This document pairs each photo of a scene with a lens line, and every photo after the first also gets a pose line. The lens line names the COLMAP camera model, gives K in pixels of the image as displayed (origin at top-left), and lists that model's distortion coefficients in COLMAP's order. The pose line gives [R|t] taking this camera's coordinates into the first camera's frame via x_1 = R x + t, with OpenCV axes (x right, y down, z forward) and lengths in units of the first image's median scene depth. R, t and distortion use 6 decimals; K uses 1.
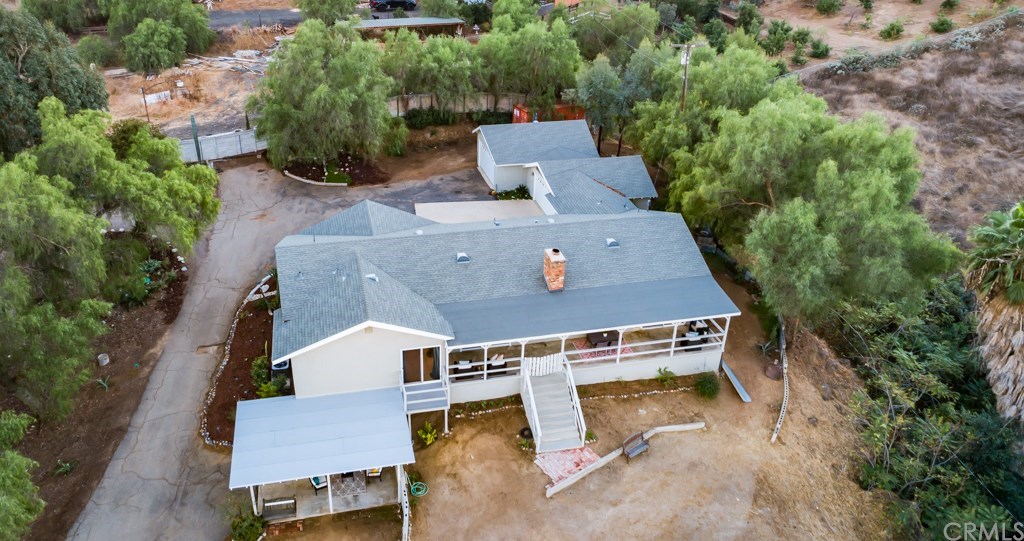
lens RADIAL K [[747.7, 0, 487.6], [0, 747.7, 270.3], [0, 0, 1]] dist [0.002418, 0.000210]
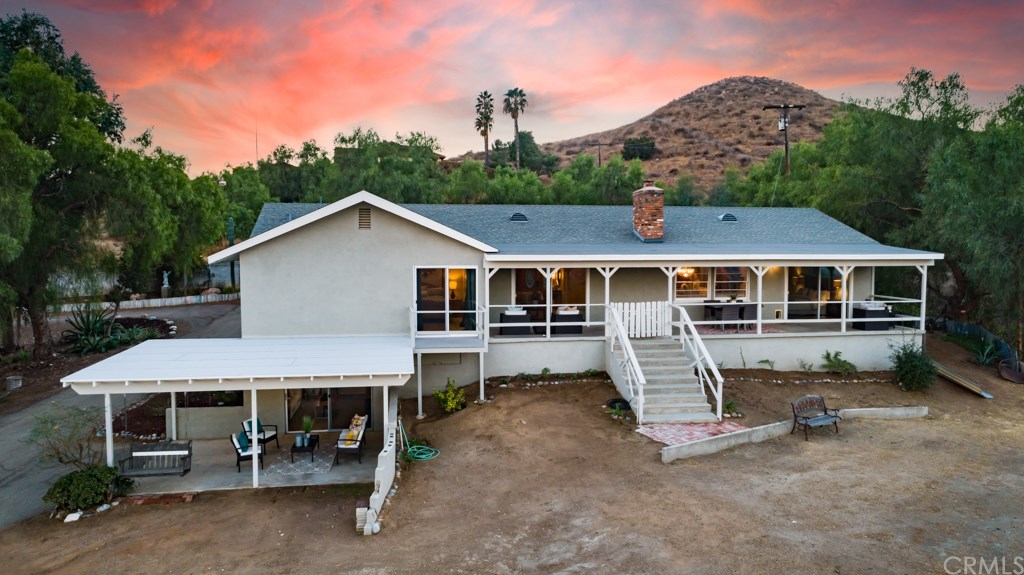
lens RADIAL K [[718.8, 0, 512.0], [0, 718.8, 287.5], [0, 0, 1]] dist [-0.004898, -0.000434]
pose [[0.996943, -0.019257, -0.075726, 0.013525], [-0.013793, 0.910560, -0.413147, 0.376873], [0.076909, 0.412929, 0.907510, 0.459906]]
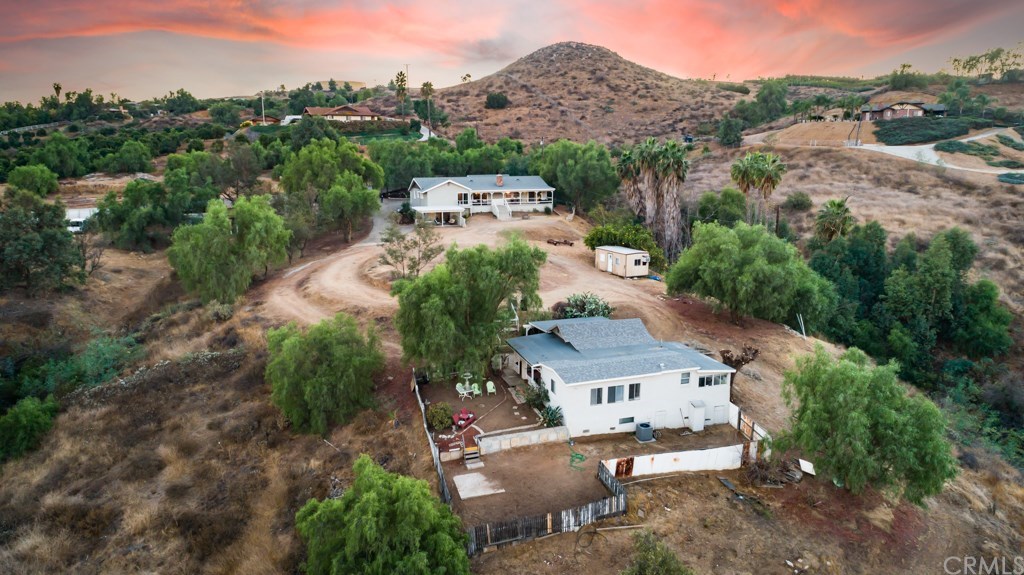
lens RADIAL K [[670.4, 0, 512.0], [0, 670.4, 287.5], [0, 0, 1]] dist [-0.000797, 0.003427]
pose [[0.992407, -0.049021, 0.112807, -0.237365], [0.078794, 0.957622, -0.277041, 1.420978], [-0.094446, 0.283826, 0.954213, -1.888725]]
